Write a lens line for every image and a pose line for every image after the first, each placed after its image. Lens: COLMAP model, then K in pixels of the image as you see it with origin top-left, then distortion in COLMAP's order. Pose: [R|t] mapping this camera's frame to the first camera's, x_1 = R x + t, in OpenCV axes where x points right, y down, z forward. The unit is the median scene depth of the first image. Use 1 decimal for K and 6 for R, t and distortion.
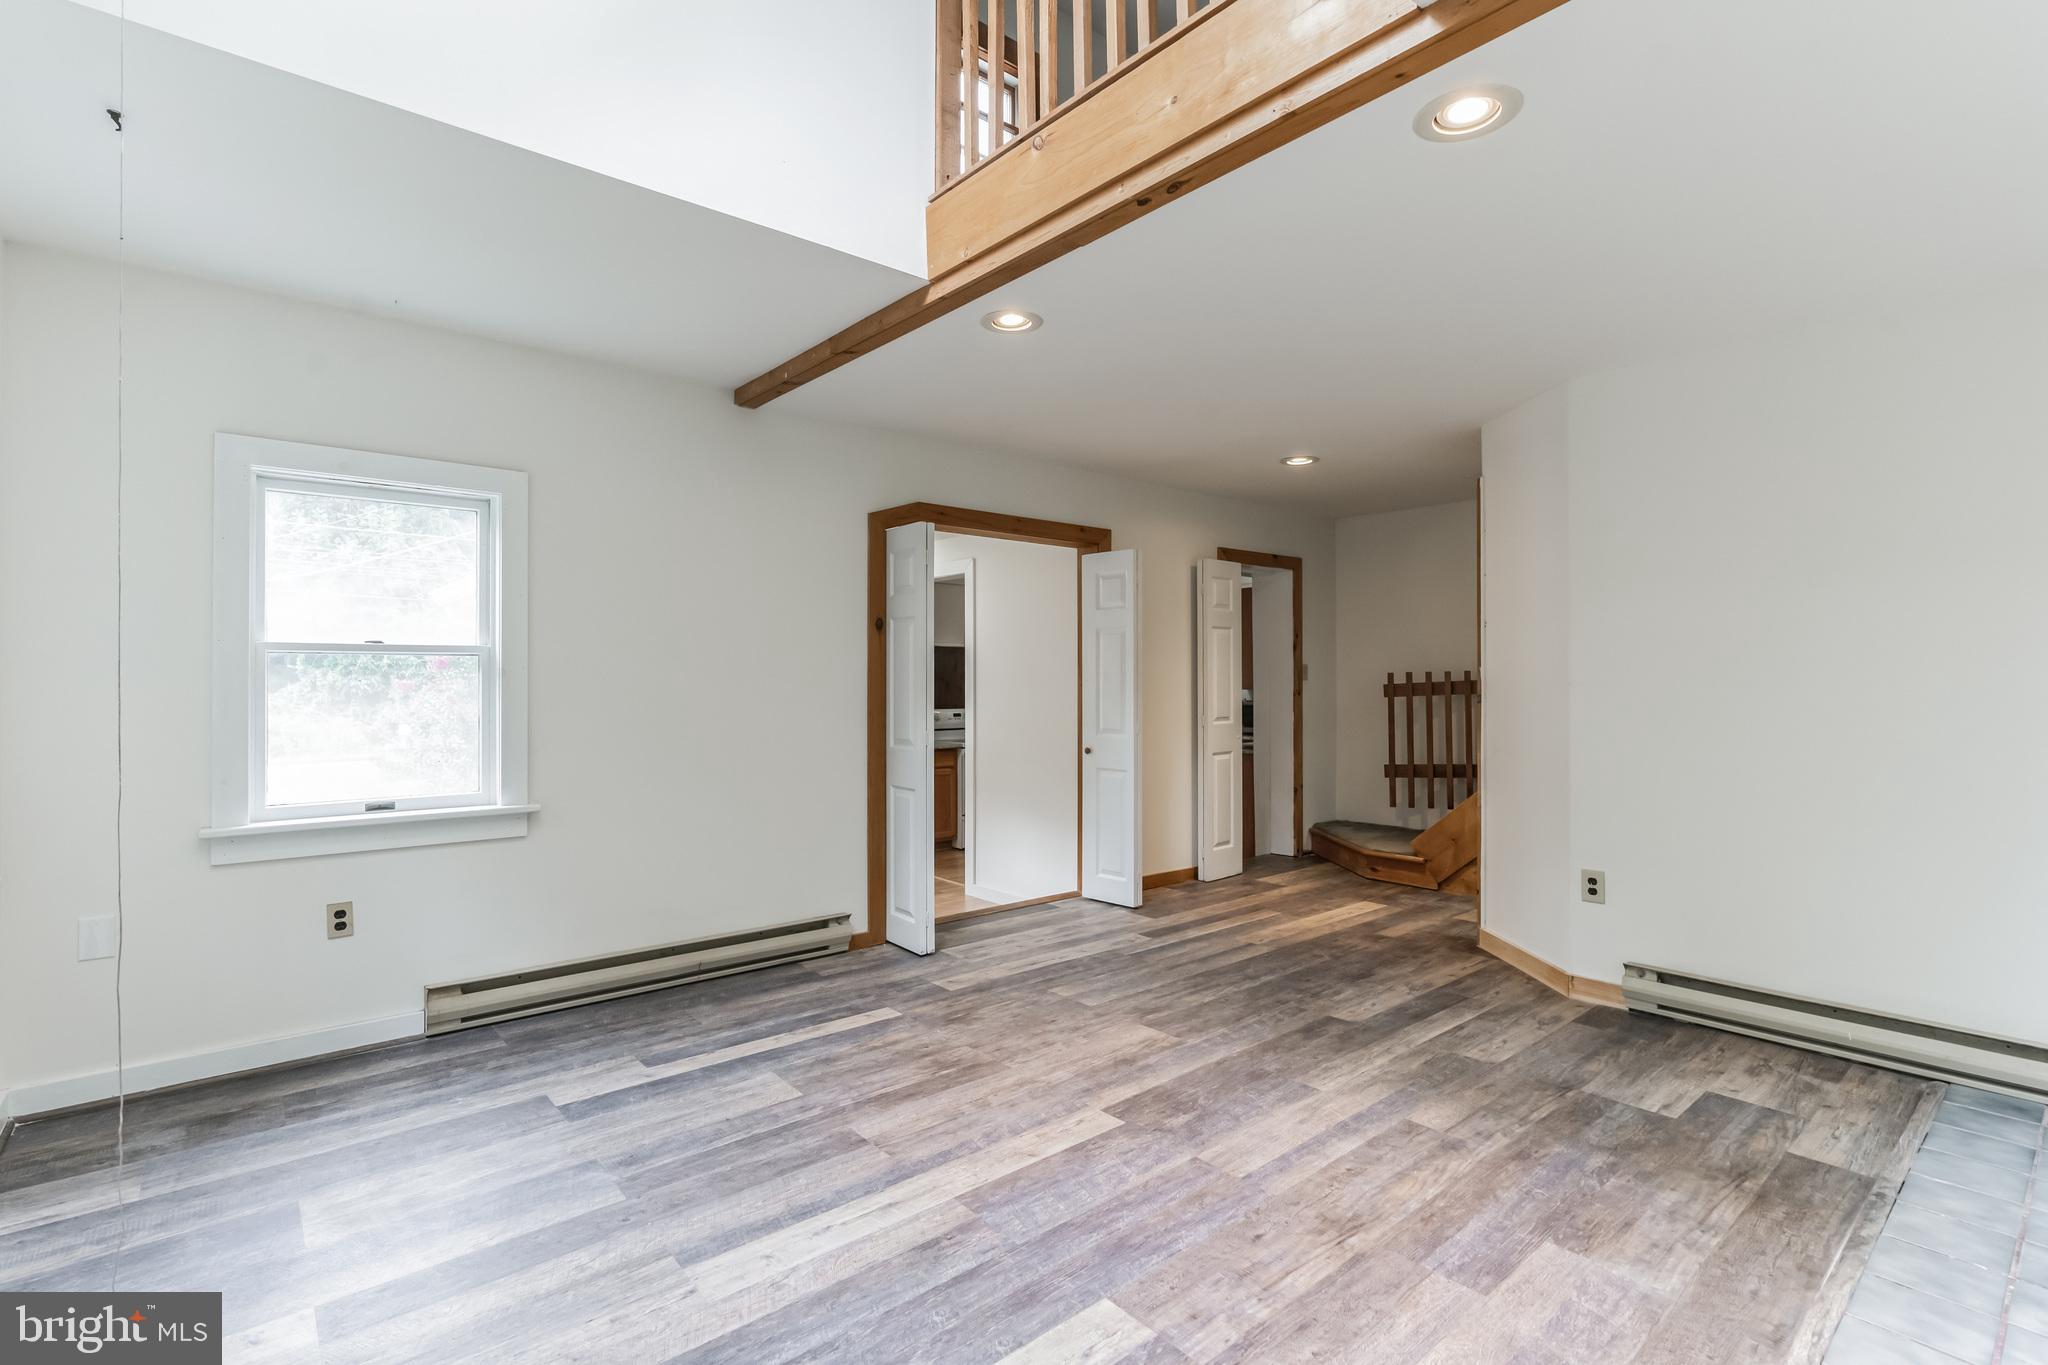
lens RADIAL K [[947.9, 0, 1027.8], [0, 947.9, 673.3], [0, 0, 1]] dist [-0.017474, 0.007228]
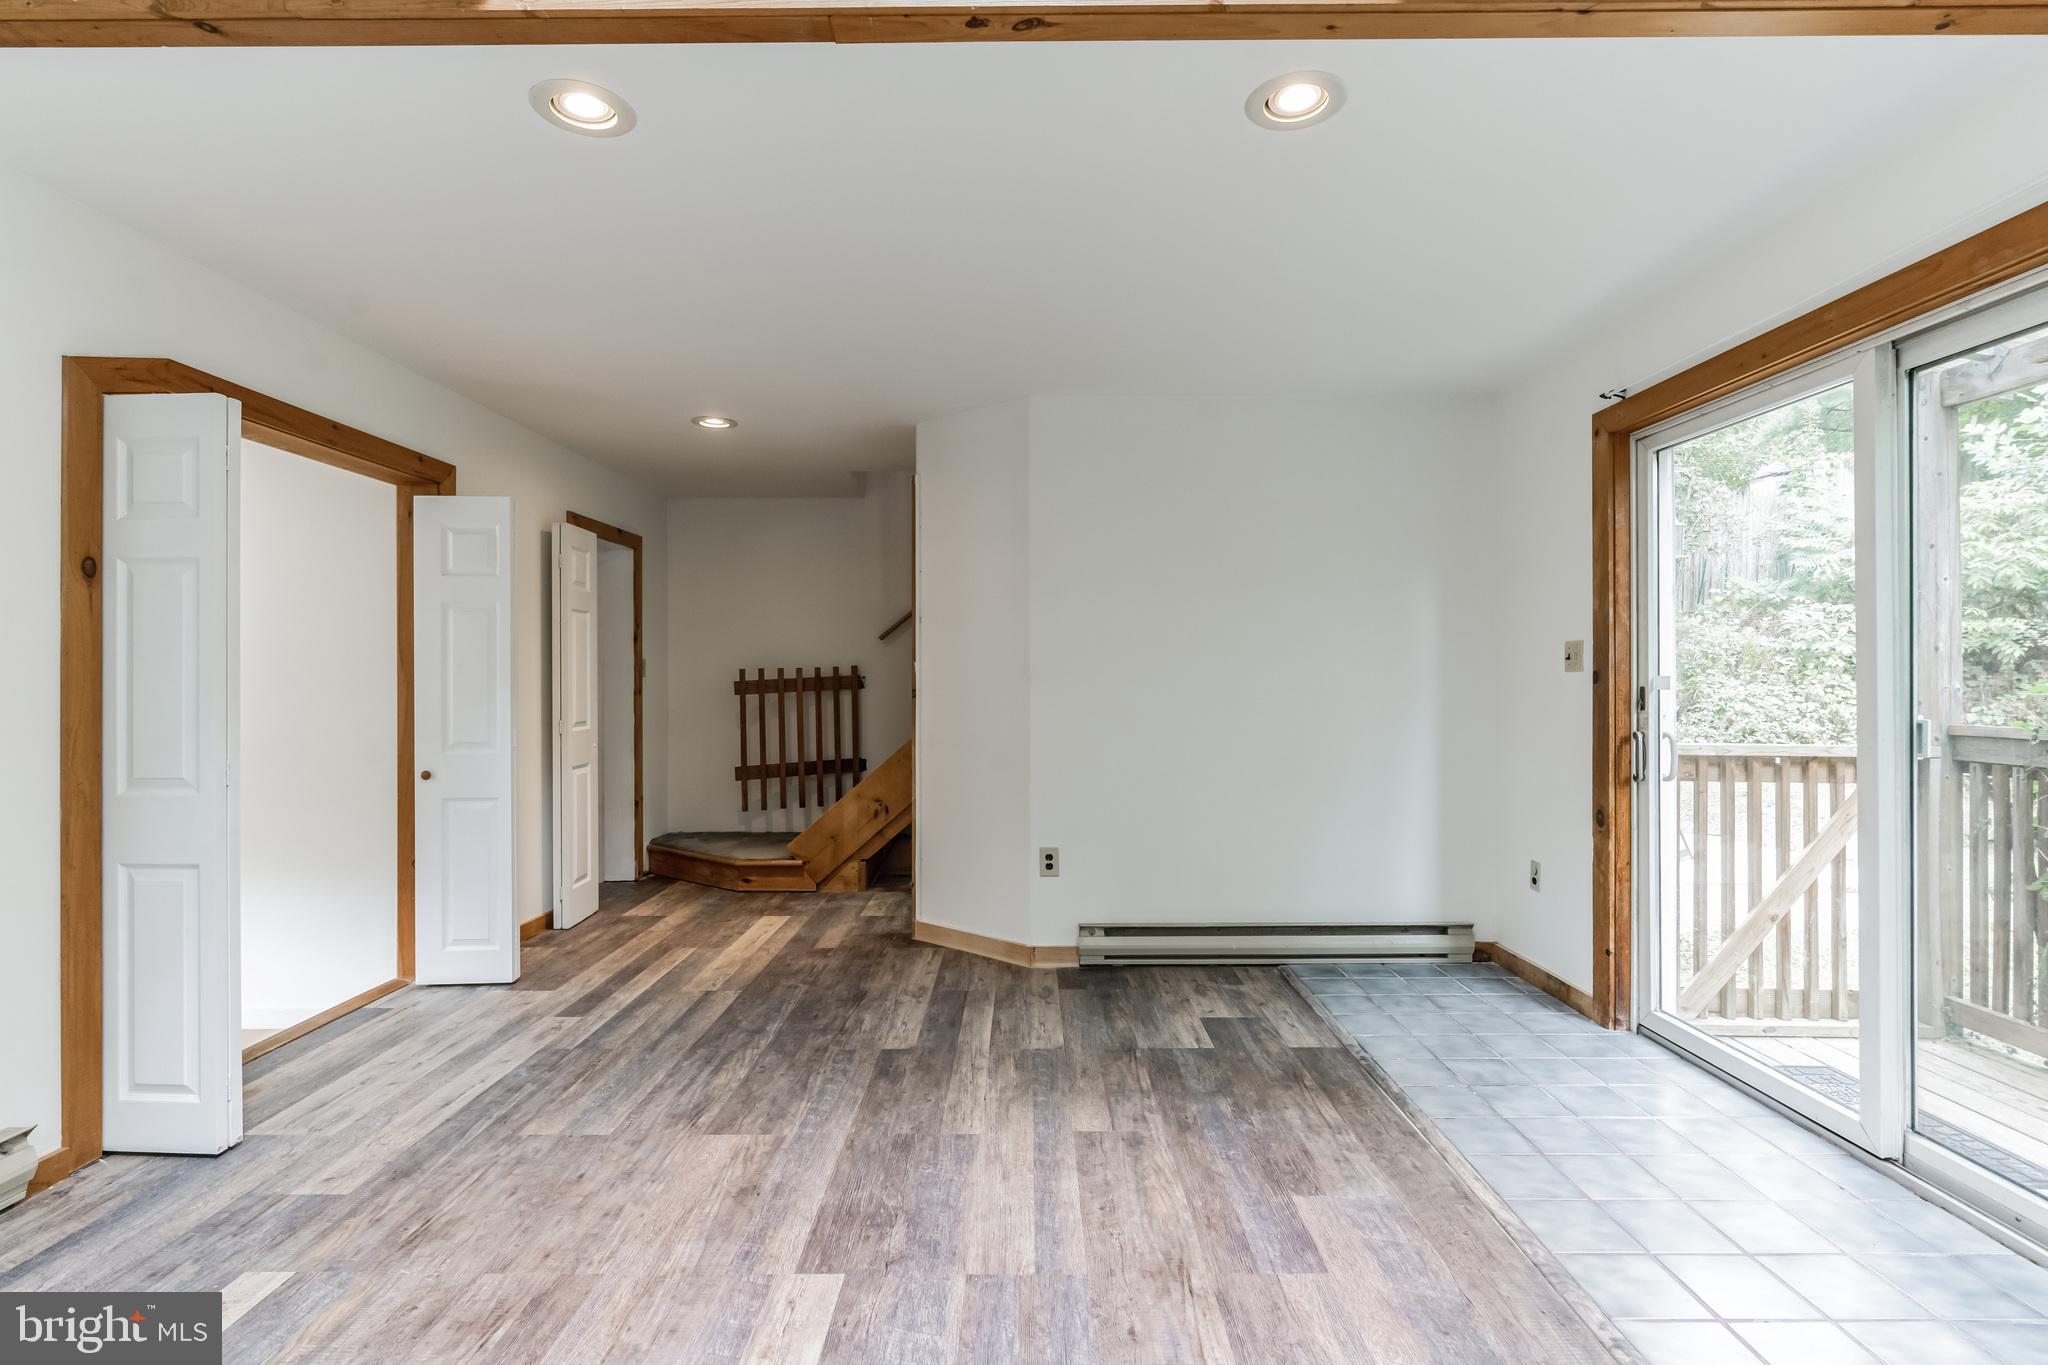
lens RADIAL K [[947.9, 0, 1027.8], [0, 947.9, 673.3], [0, 0, 1]] dist [-0.017474, 0.007228]
pose [[0.652090, 0.004502, 0.758129, -0.254678], [-0.003161, 0.999990, -0.003220, 0.010311], [-0.758135, -0.000296, 0.652097, 0.299273]]
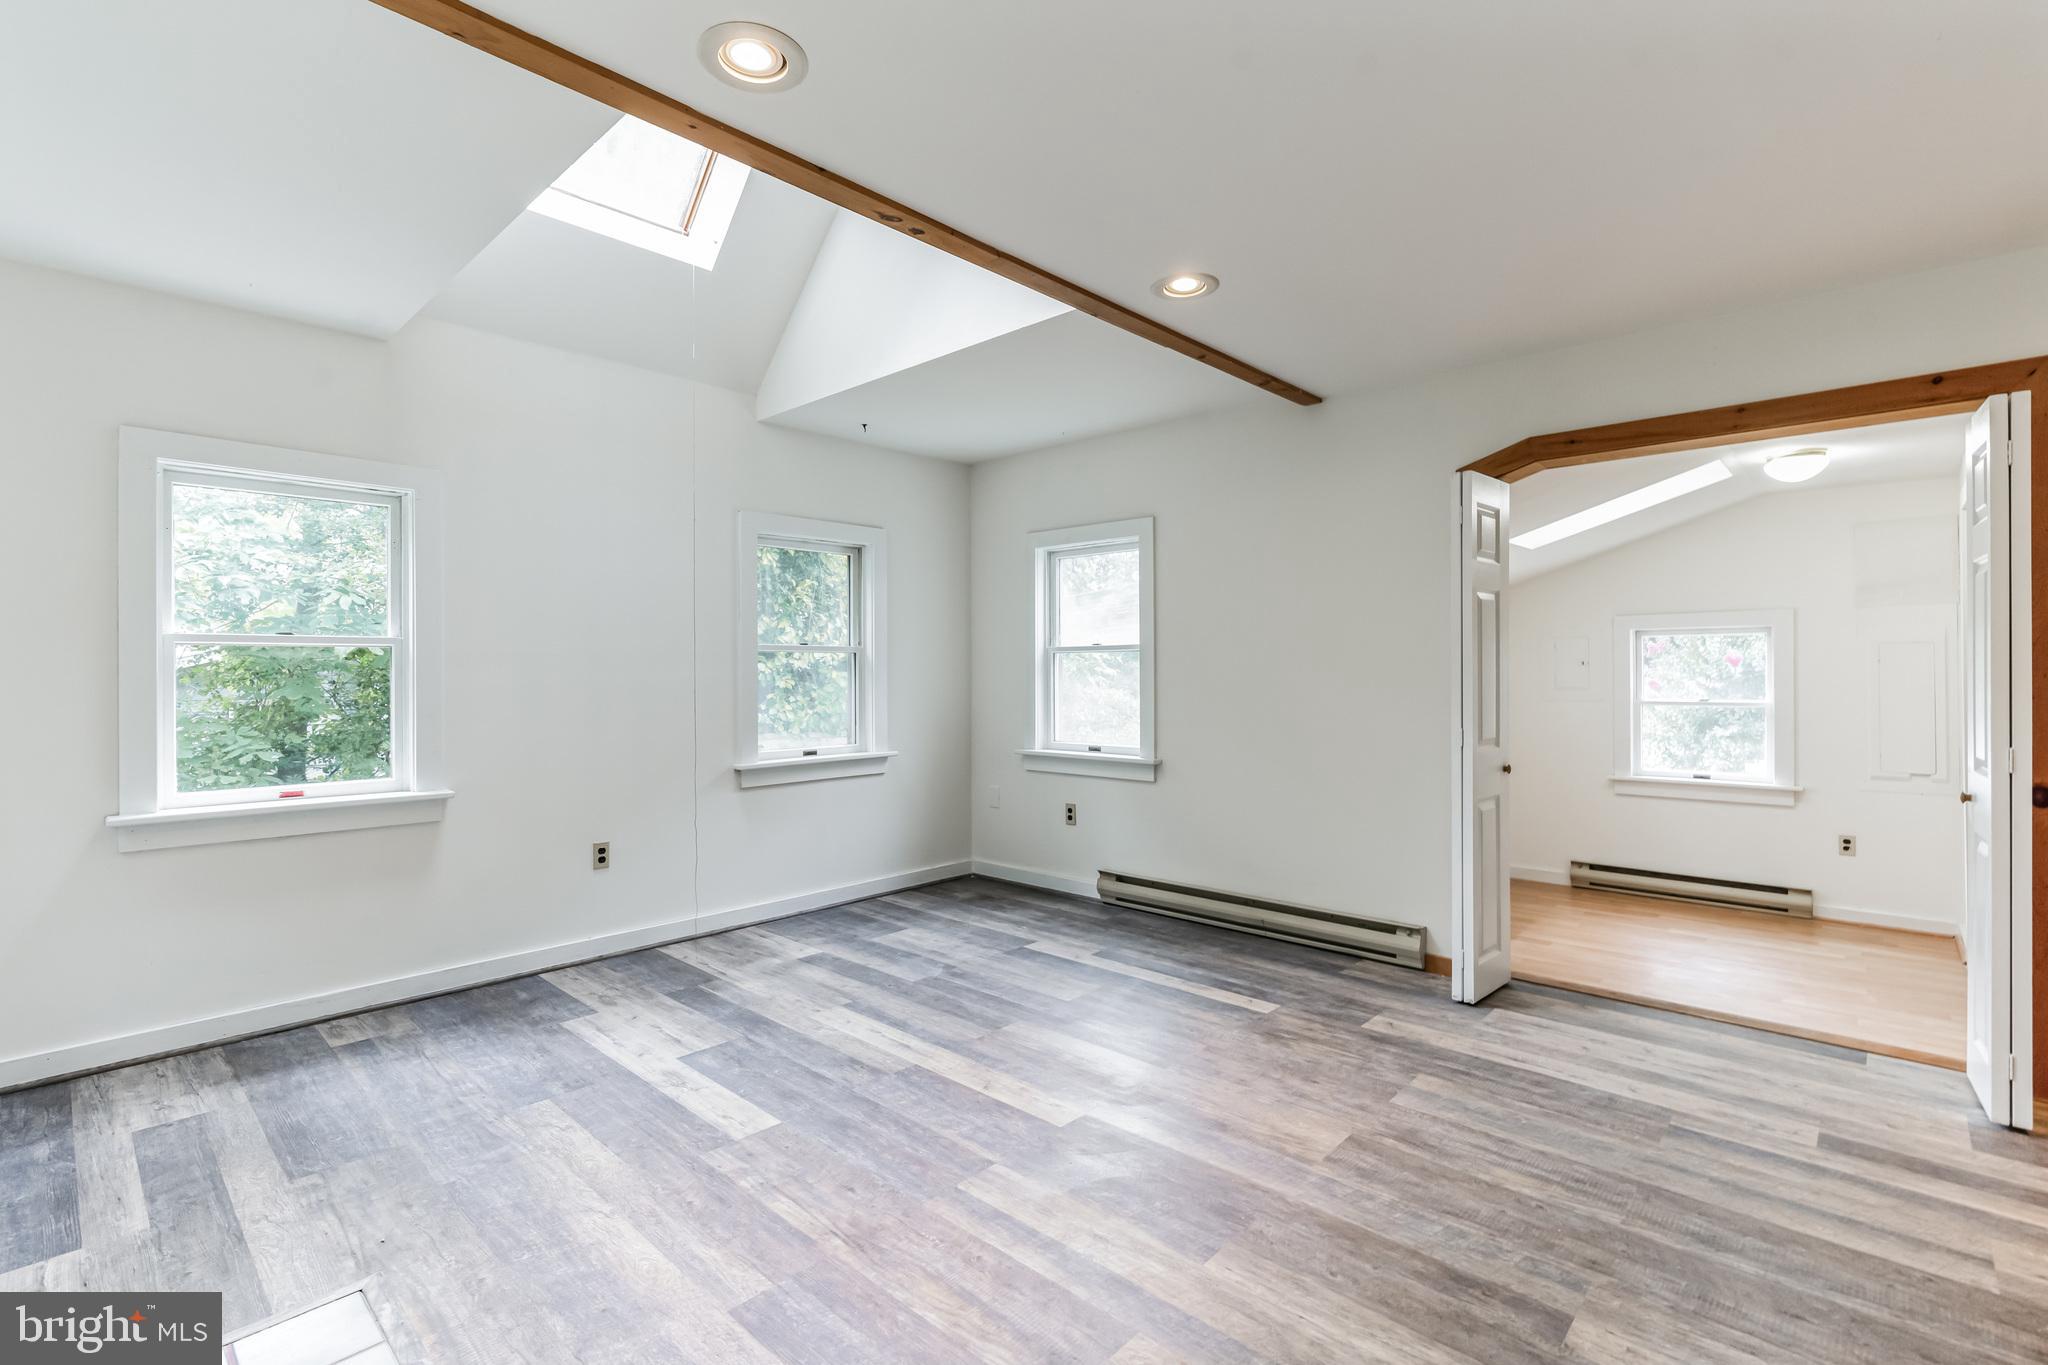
lens RADIAL K [[947.9, 0, 1027.8], [0, 947.9, 673.3], [0, 0, 1]] dist [-0.017474, 0.007228]
pose [[0.107611, 0.003641, -0.994186, 0.754311], [0.012309, 0.999912, 0.004994, 0.005144], [0.994117, -0.012775, 0.107557, 0.619745]]
